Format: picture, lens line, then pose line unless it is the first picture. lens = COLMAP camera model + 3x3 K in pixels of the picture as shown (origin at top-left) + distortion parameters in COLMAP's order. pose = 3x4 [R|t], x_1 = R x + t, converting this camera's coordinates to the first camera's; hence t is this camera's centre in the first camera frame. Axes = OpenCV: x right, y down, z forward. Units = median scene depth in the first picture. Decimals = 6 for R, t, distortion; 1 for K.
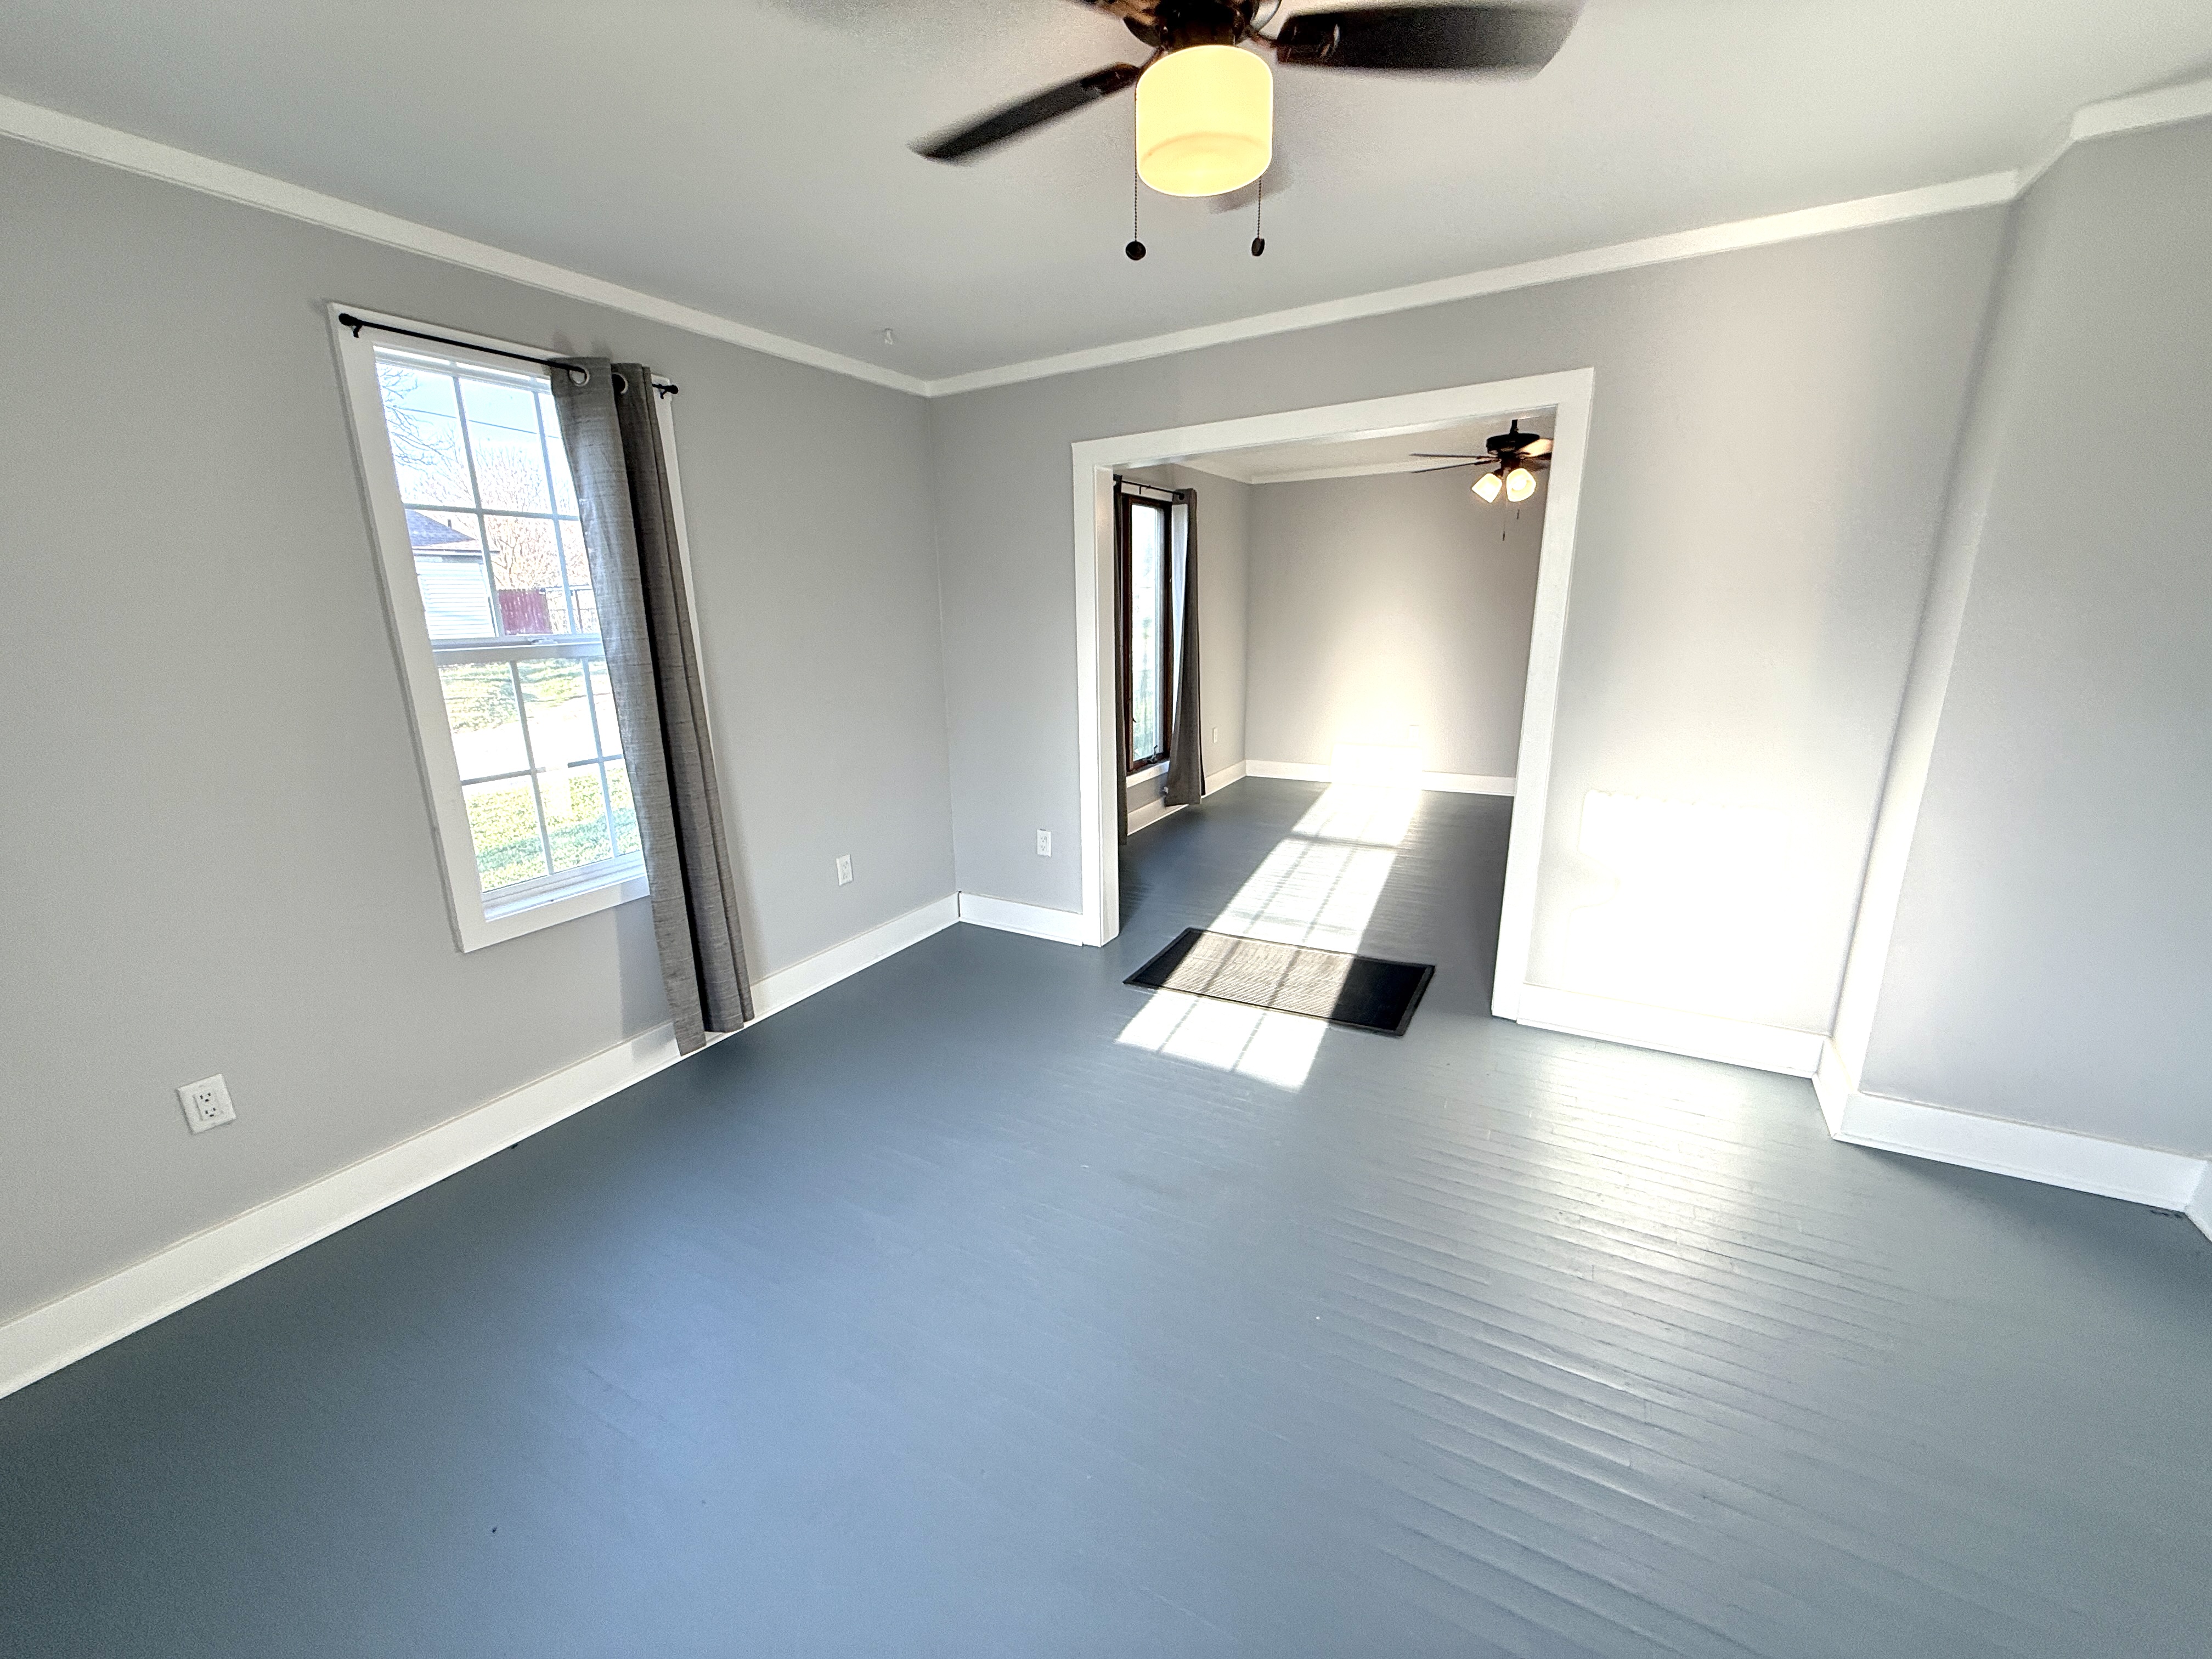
lens RADIAL K [[880.3, 0, 1099.4], [0, 880.3, 829.0], [0, 0, 1]] dist [0.001011, -0.000052]
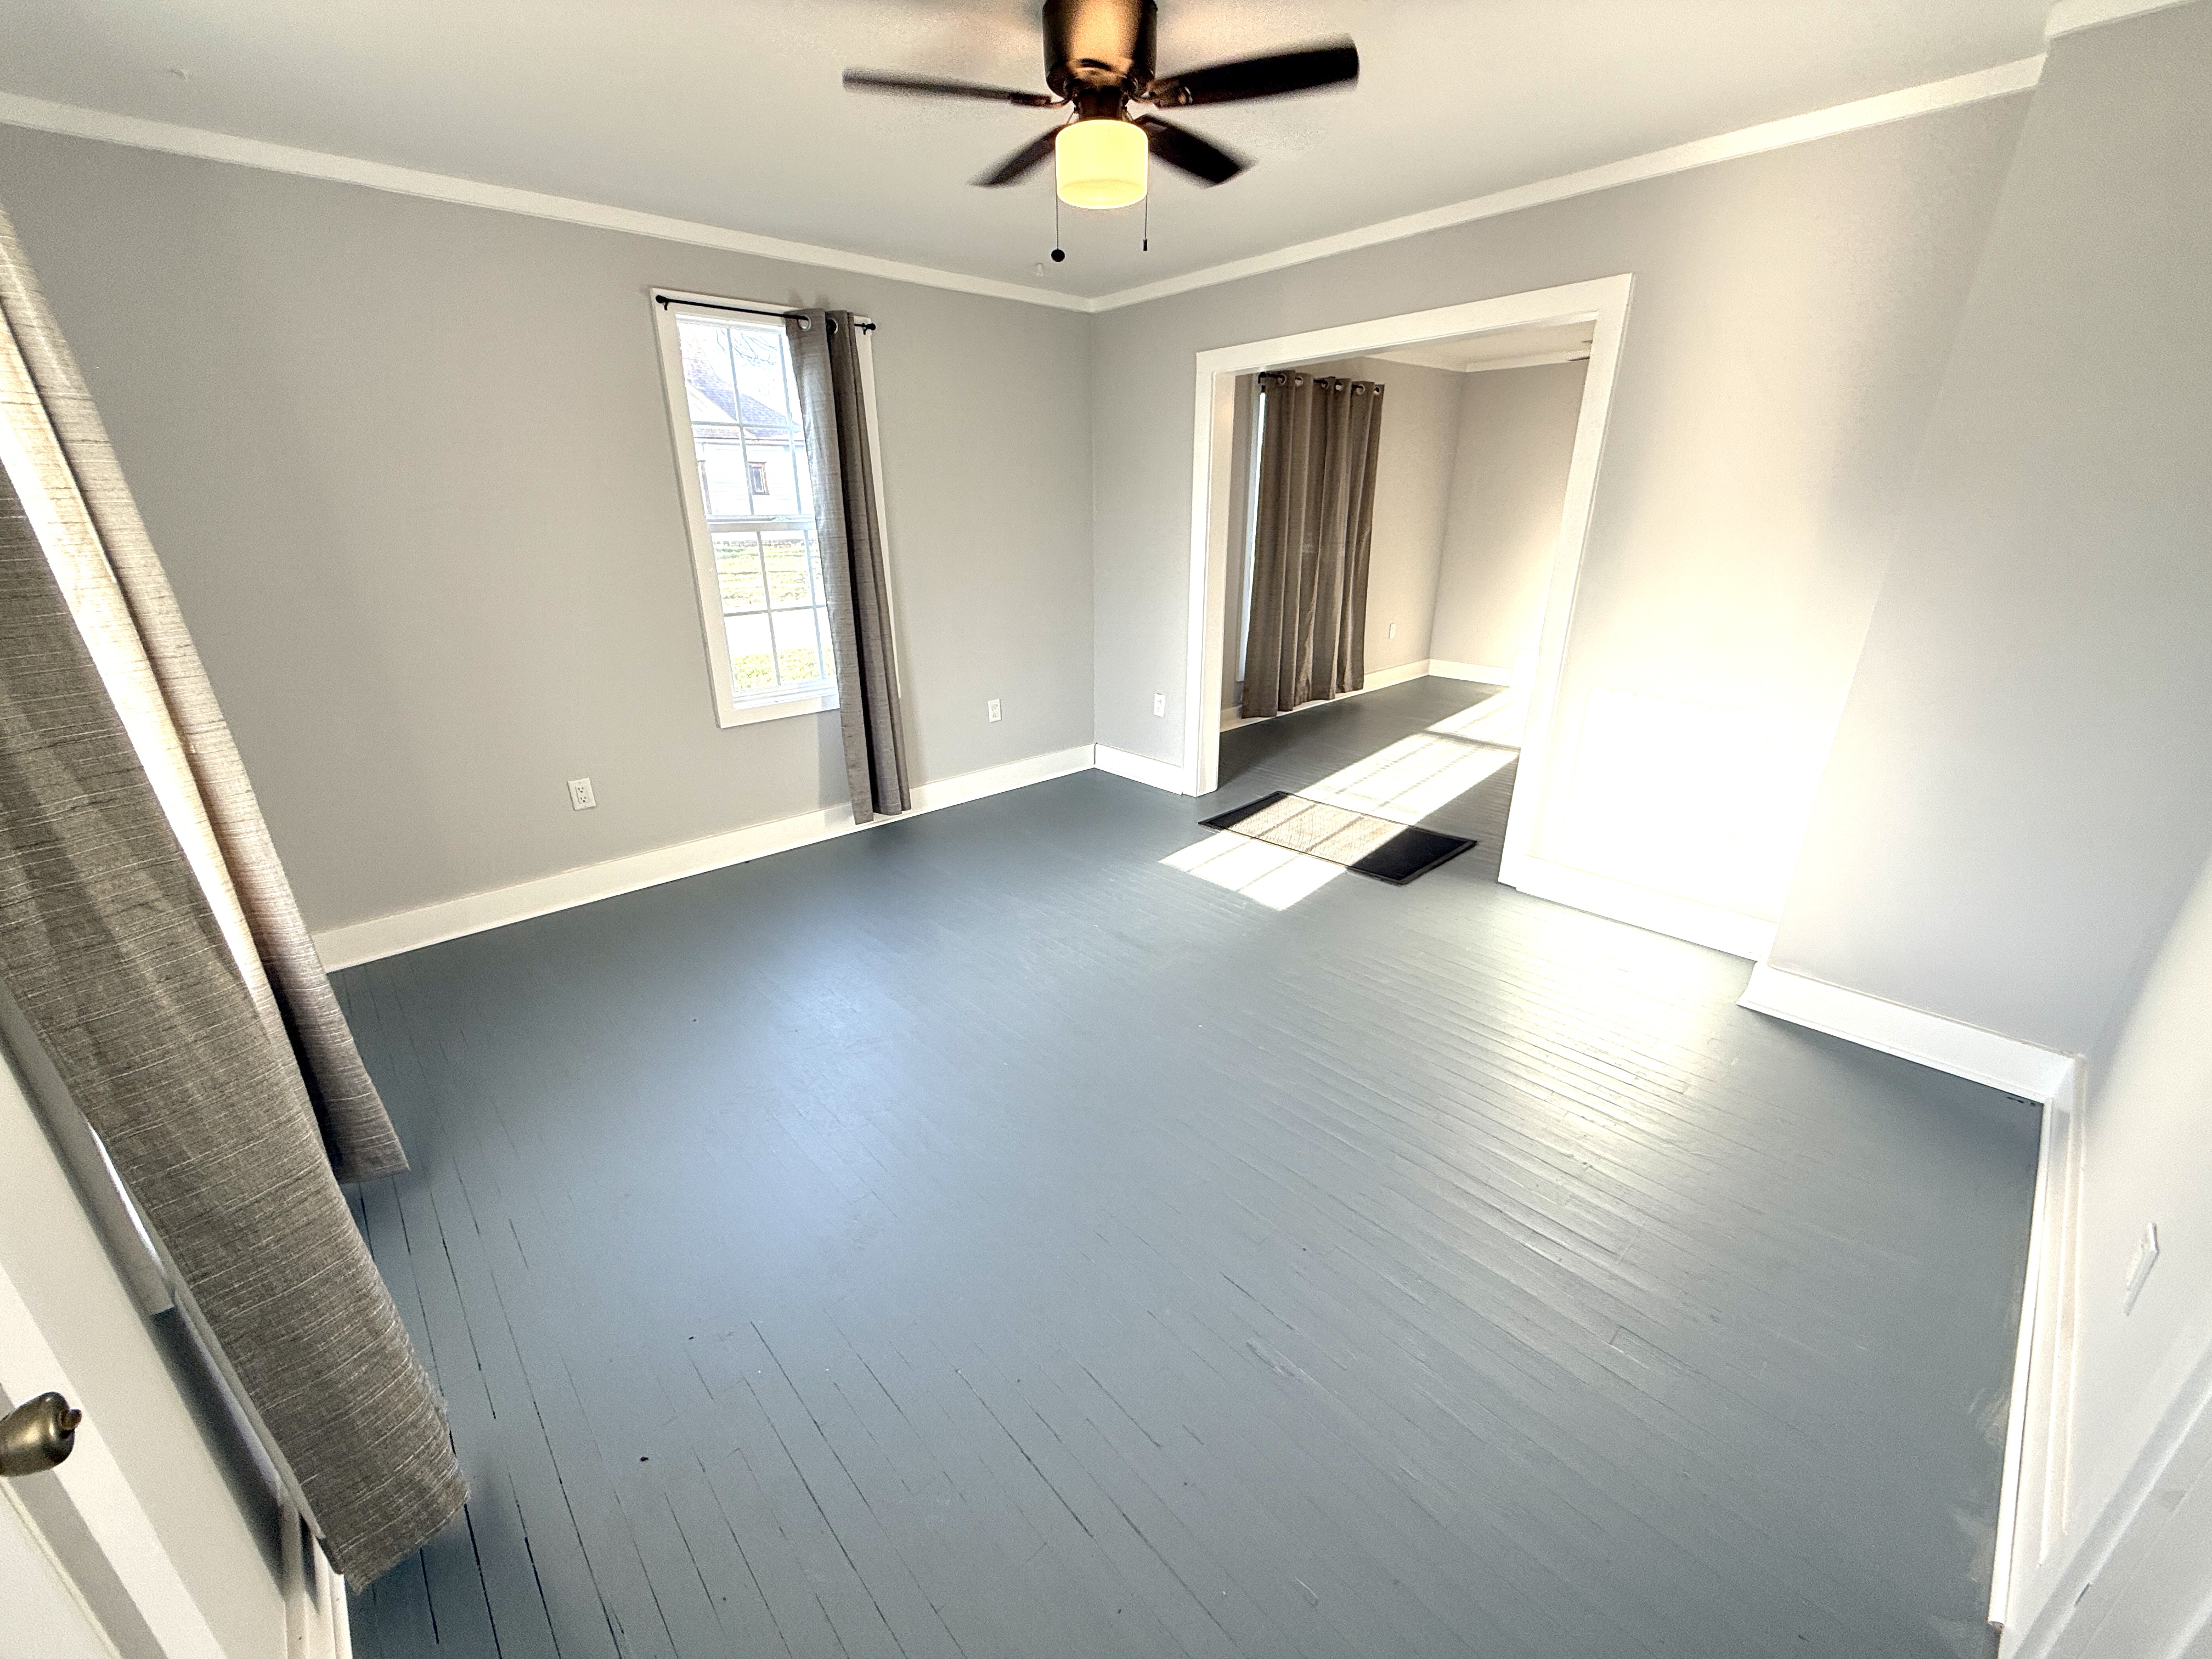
lens RADIAL K [[880.3, 0, 1099.4], [0, 880.3, 829.0], [0, 0, 1]] dist [0.001011, -0.000052]
pose [[0.952245, 0.120269, -0.280650, 0.302285], [-0.087957, 0.988242, 0.125063, 0.055787], [0.292392, -0.094405, 0.951627, -0.236399]]
